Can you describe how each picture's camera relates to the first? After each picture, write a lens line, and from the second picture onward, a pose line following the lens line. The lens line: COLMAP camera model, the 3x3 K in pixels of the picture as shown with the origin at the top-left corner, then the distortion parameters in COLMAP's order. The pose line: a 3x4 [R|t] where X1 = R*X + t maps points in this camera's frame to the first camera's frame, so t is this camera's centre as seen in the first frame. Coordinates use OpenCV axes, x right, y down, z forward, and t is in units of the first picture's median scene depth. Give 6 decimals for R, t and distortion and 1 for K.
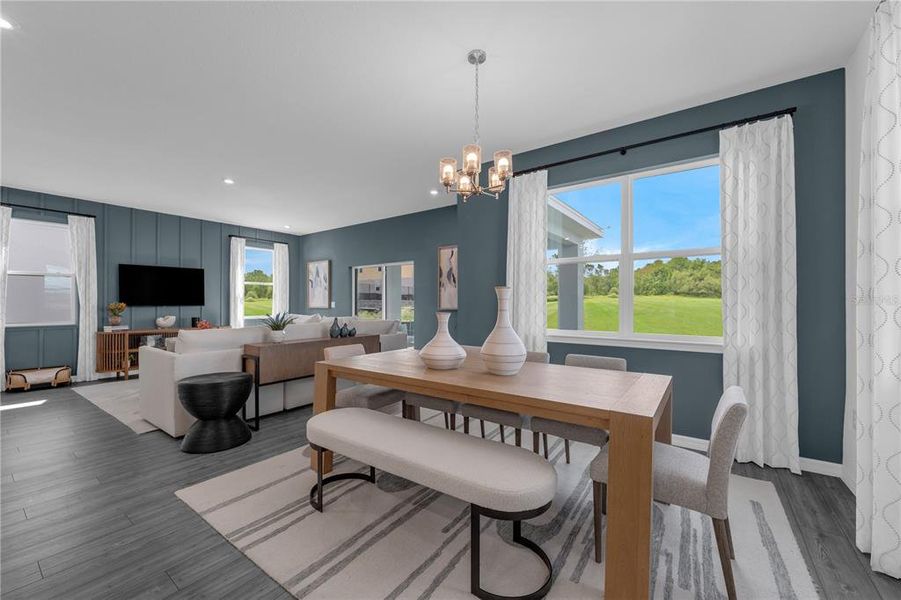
lens RADIAL K [[360.5, 0, 451.2], [0, 360.5, 301.7], [0, 0, 1]] dist [0.002673, 0.000182]
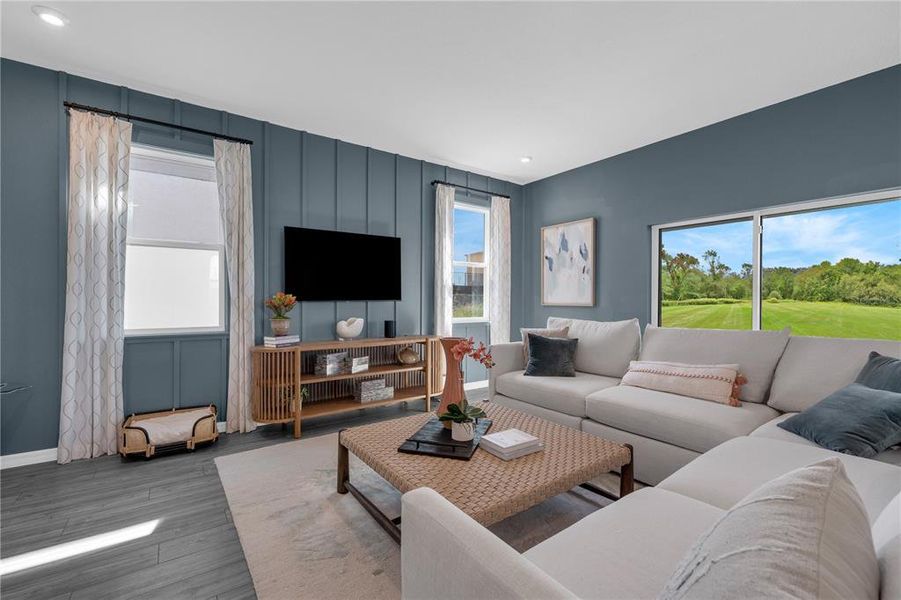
lens RADIAL K [[374.8, 0, 450.7], [0, 374.8, 300.1], [0, 0, 1]] dist [-0.010504, 0.000280]
pose [[0.957307, 0.002988, -0.289057, -0.494184], [-0.001340, 0.999982, 0.005898, 0.007994], [0.289069, -0.005259, 0.957294, 0.506588]]
